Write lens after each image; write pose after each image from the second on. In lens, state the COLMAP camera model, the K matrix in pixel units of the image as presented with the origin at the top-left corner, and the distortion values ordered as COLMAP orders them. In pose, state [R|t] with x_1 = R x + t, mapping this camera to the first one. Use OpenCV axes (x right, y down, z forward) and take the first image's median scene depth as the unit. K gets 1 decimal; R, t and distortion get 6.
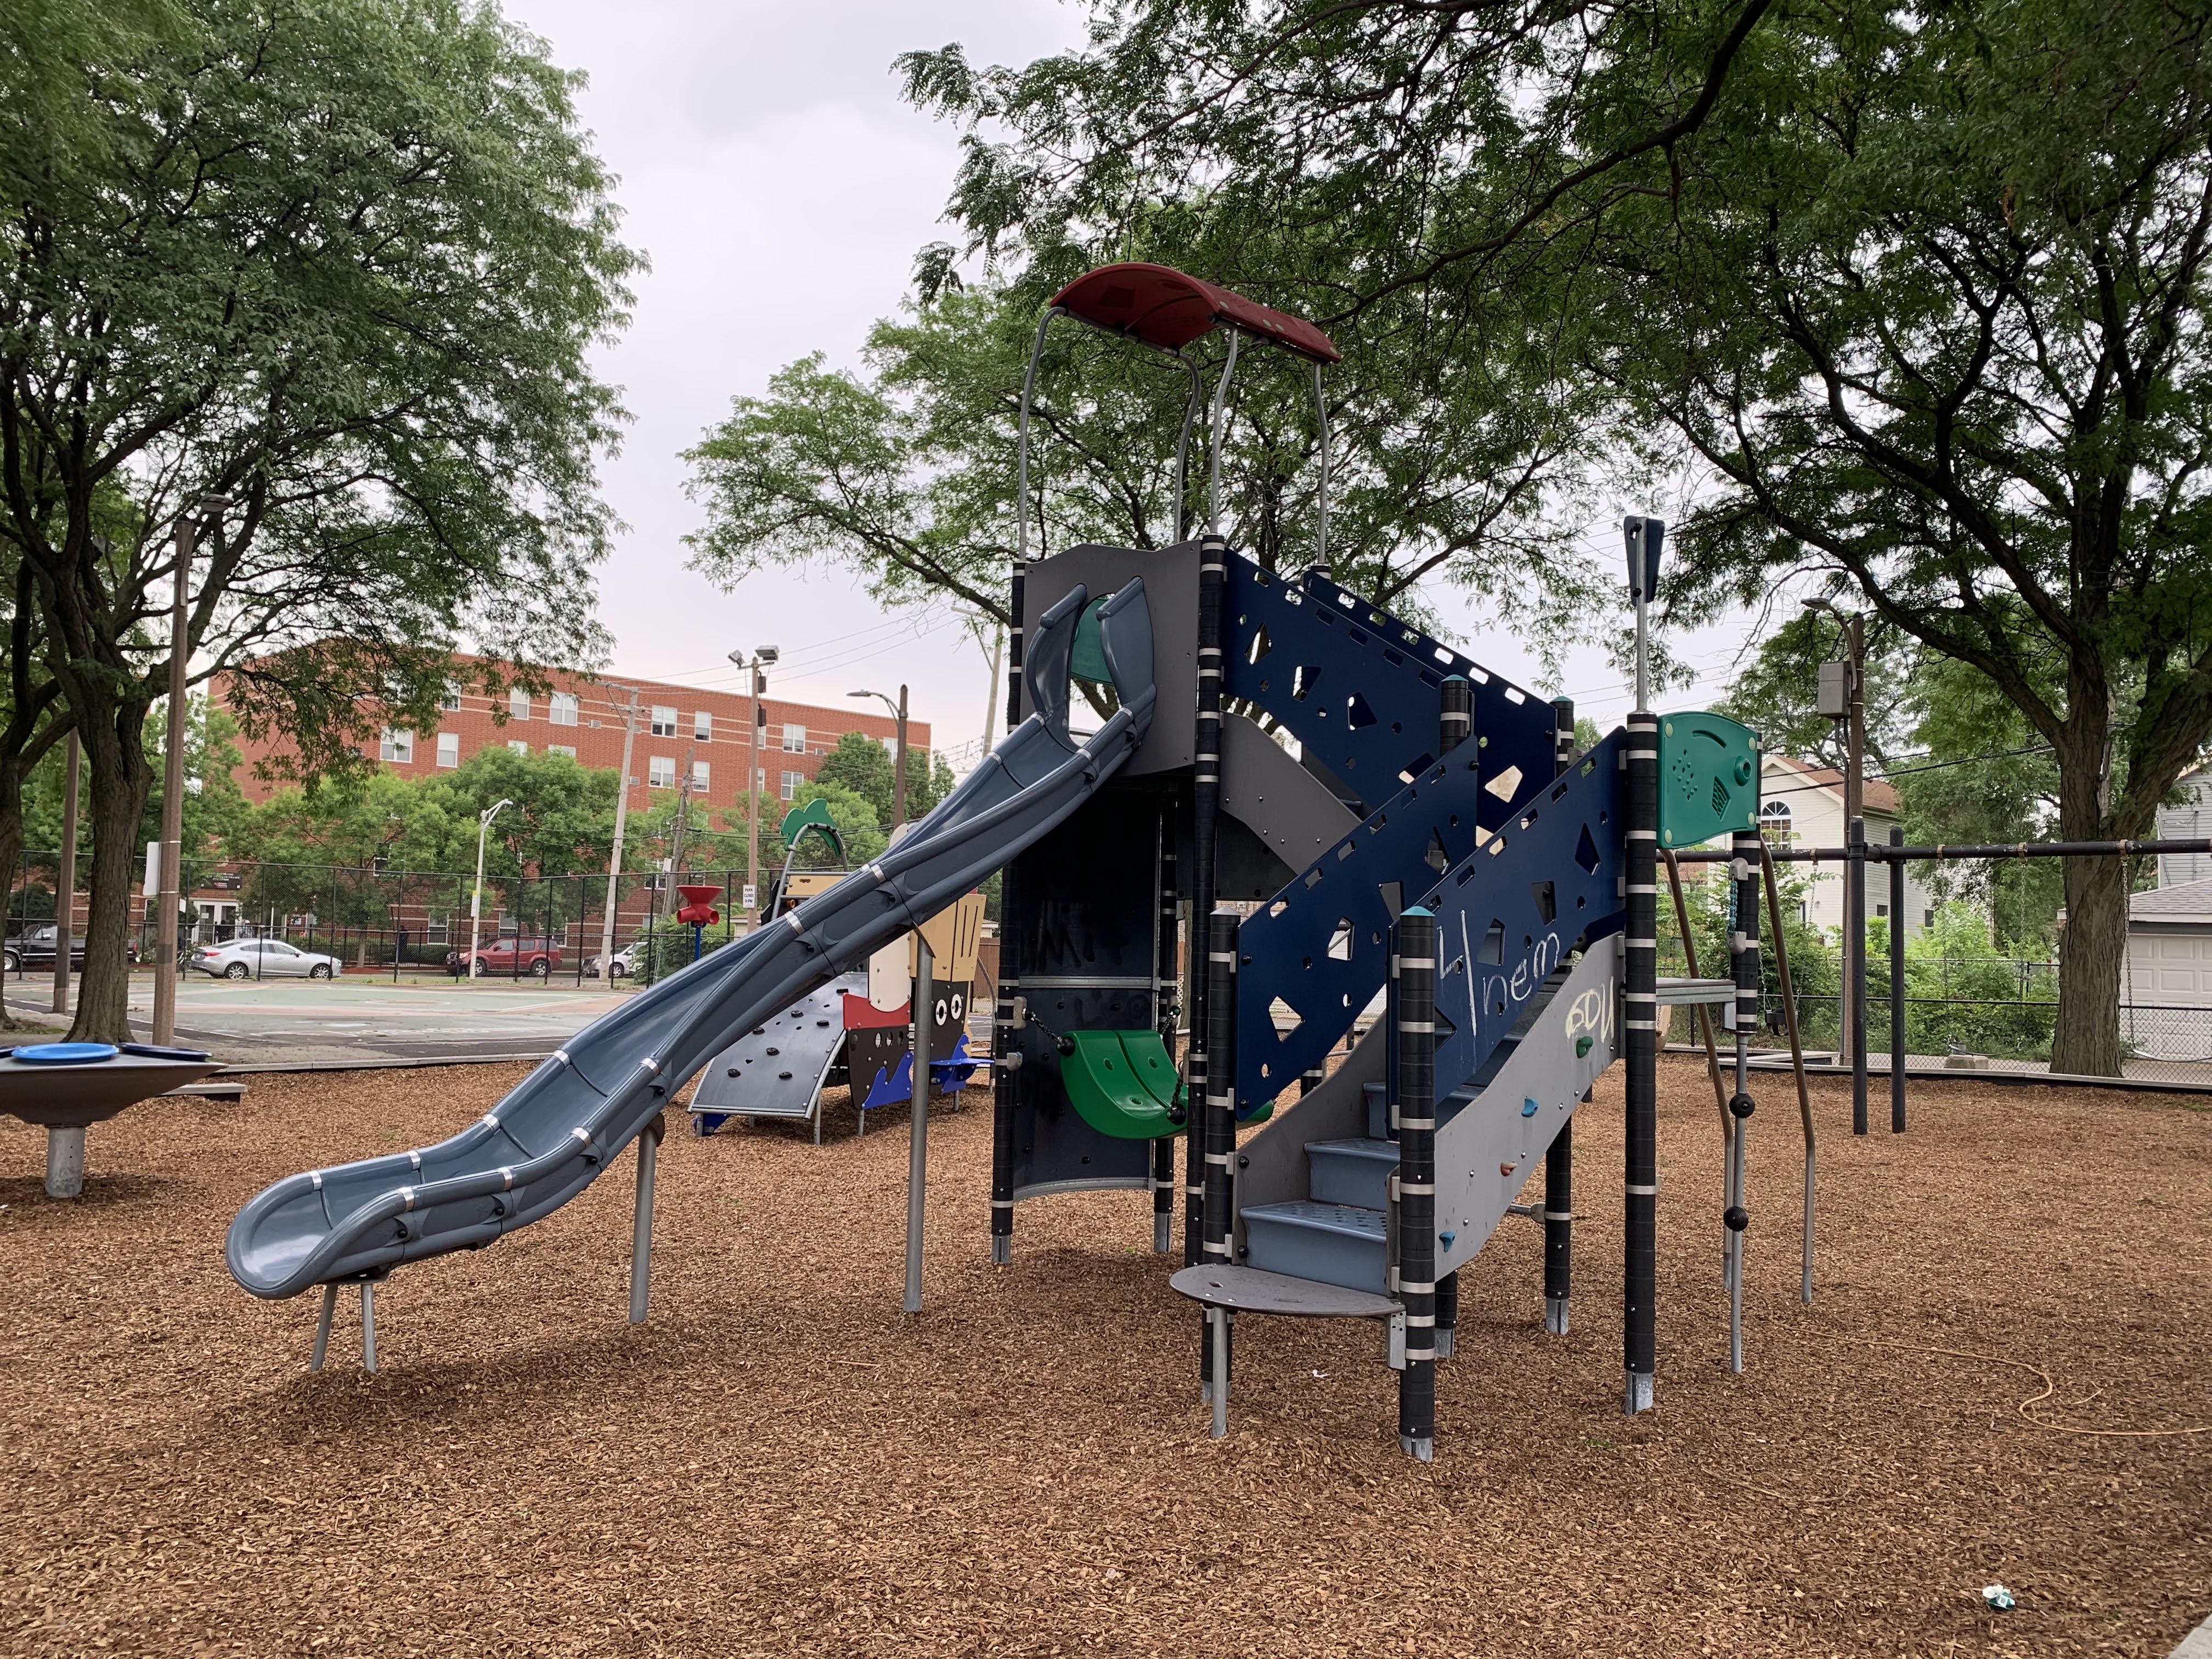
lens RADIAL K [[1696.4, 0, 1087.8], [0, 1696.4, 825.4], [0, 0, 1]] dist [0.020273, -0.016602]
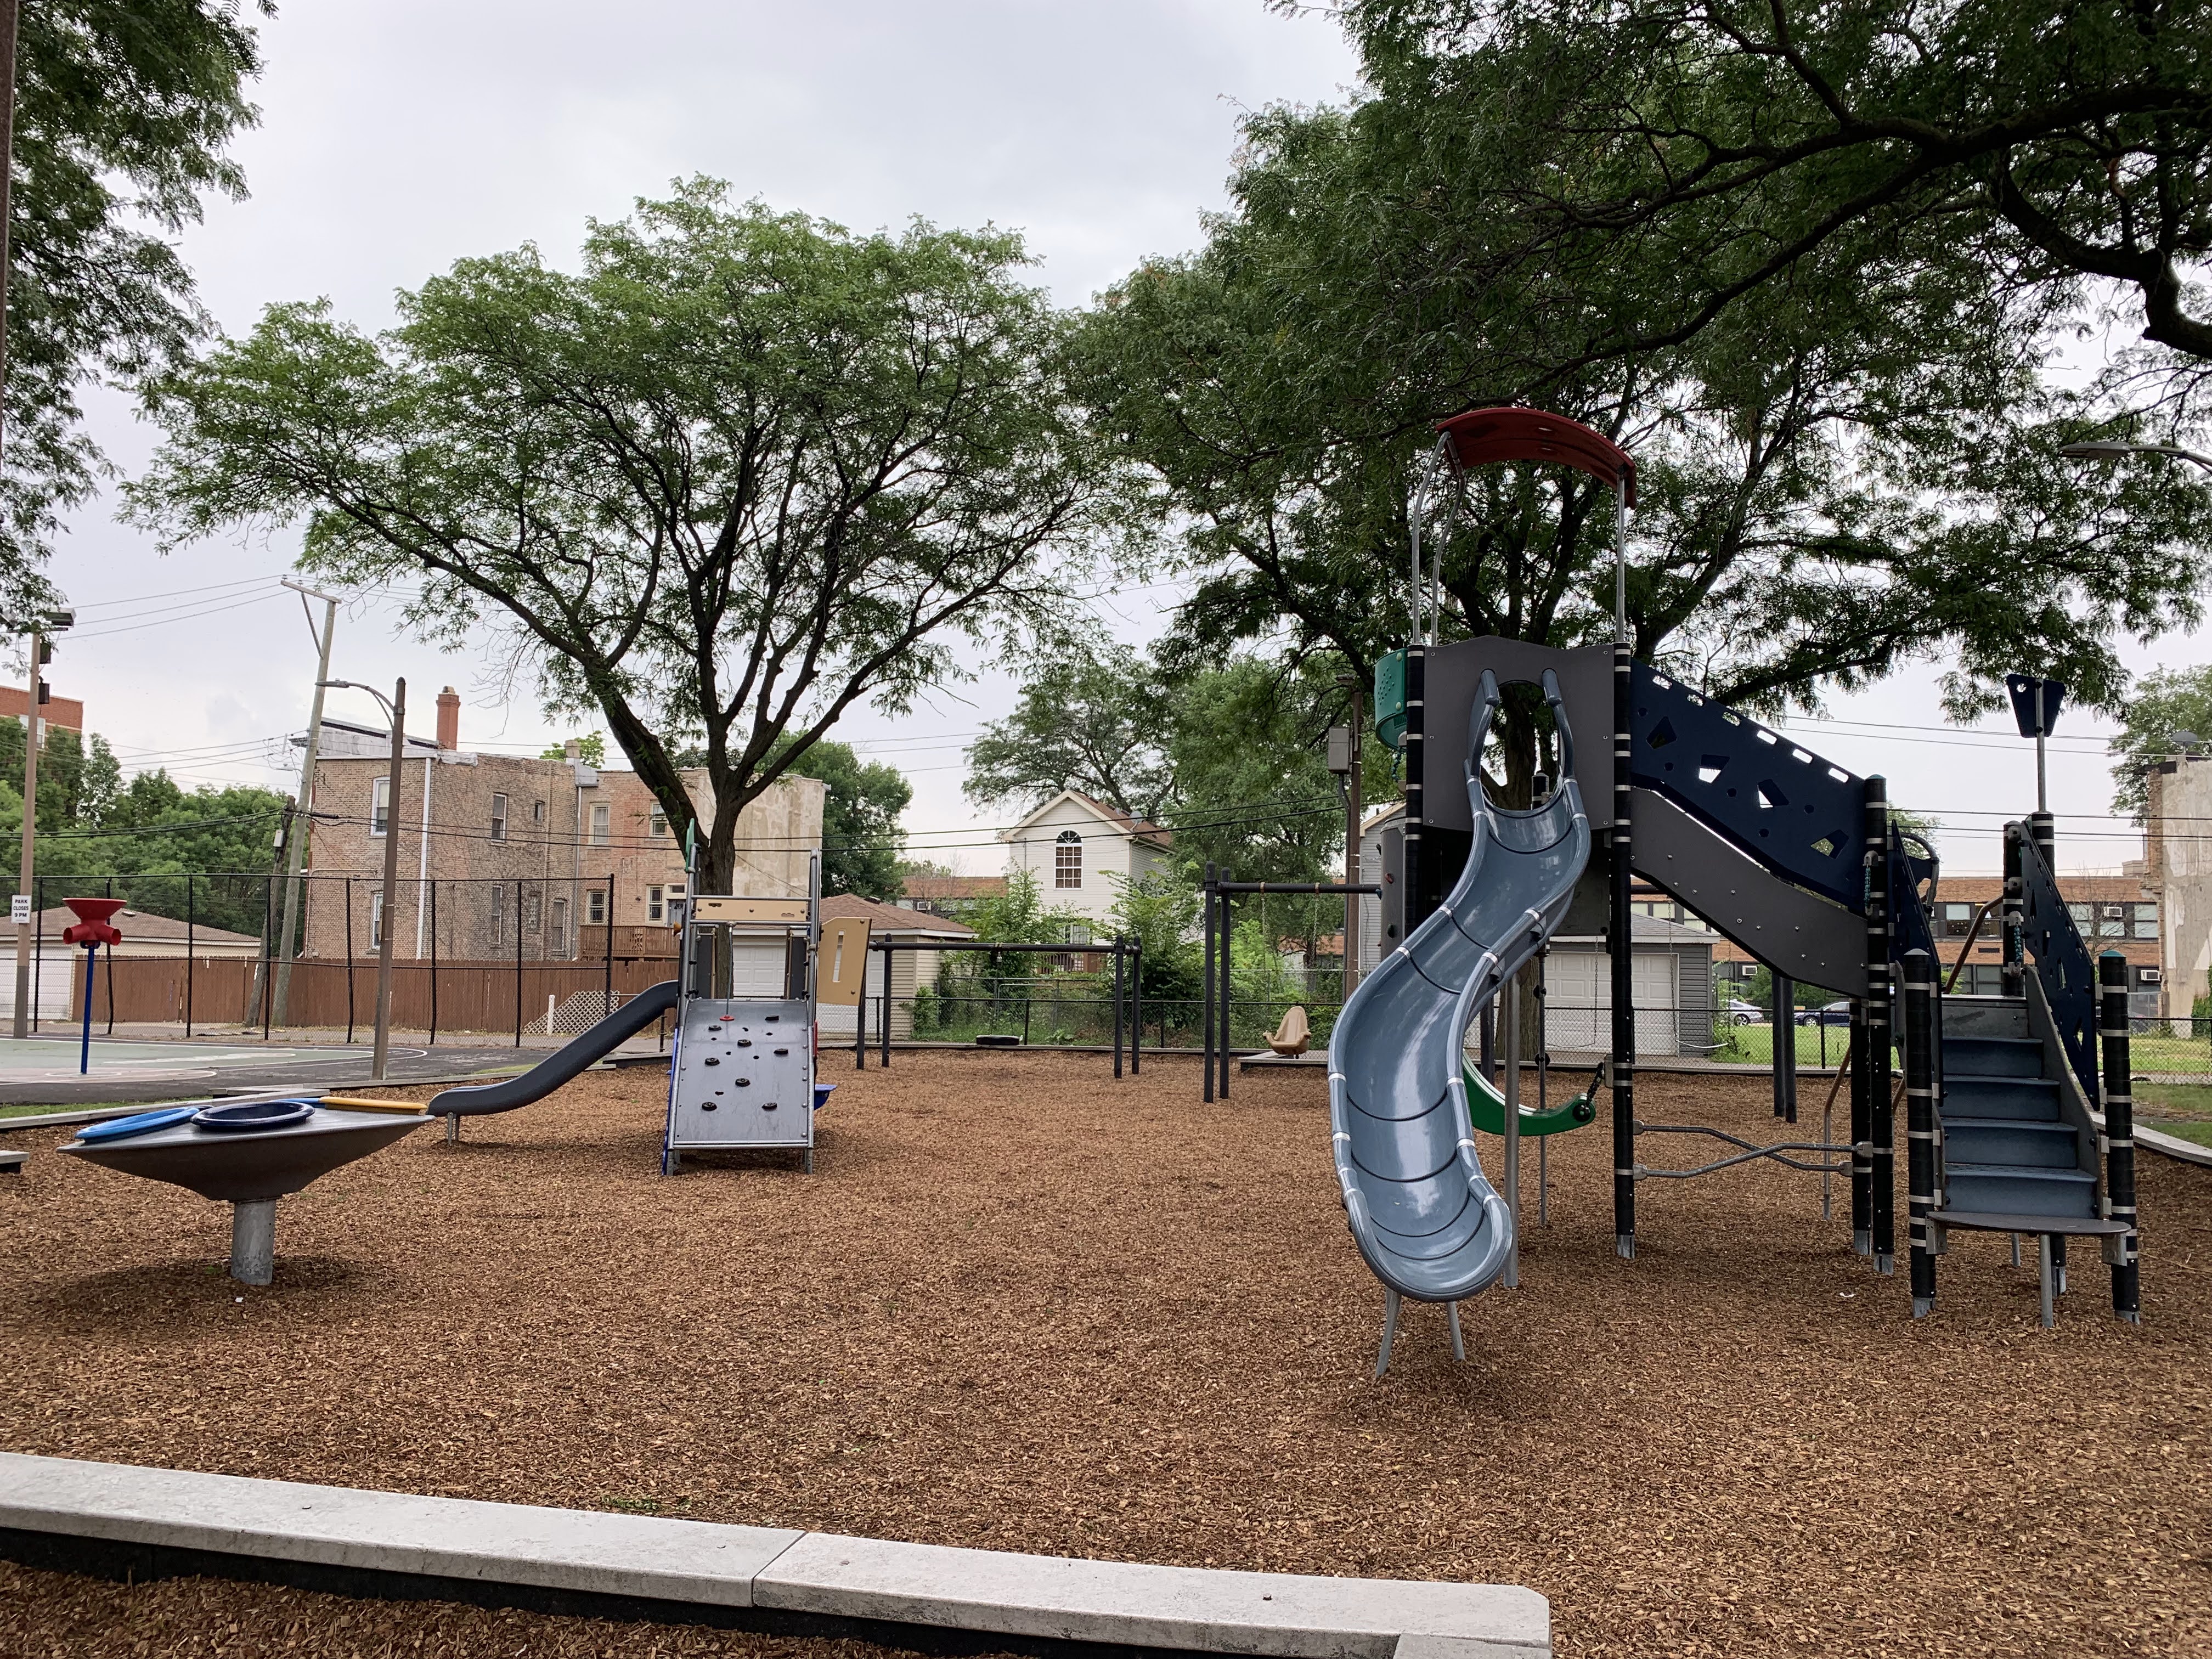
lens RADIAL K [[1696.4, 0, 1109.0], [0, 1696.4, 827.4], [0, 0, 1]] dist [0.020273, -0.016602]
pose [[0.870748, 0.032547, 0.490651, -0.292897], [-0.029371, 0.999468, -0.014174, -0.002536], [-0.490851, -0.002069, 0.871241, 0.033614]]
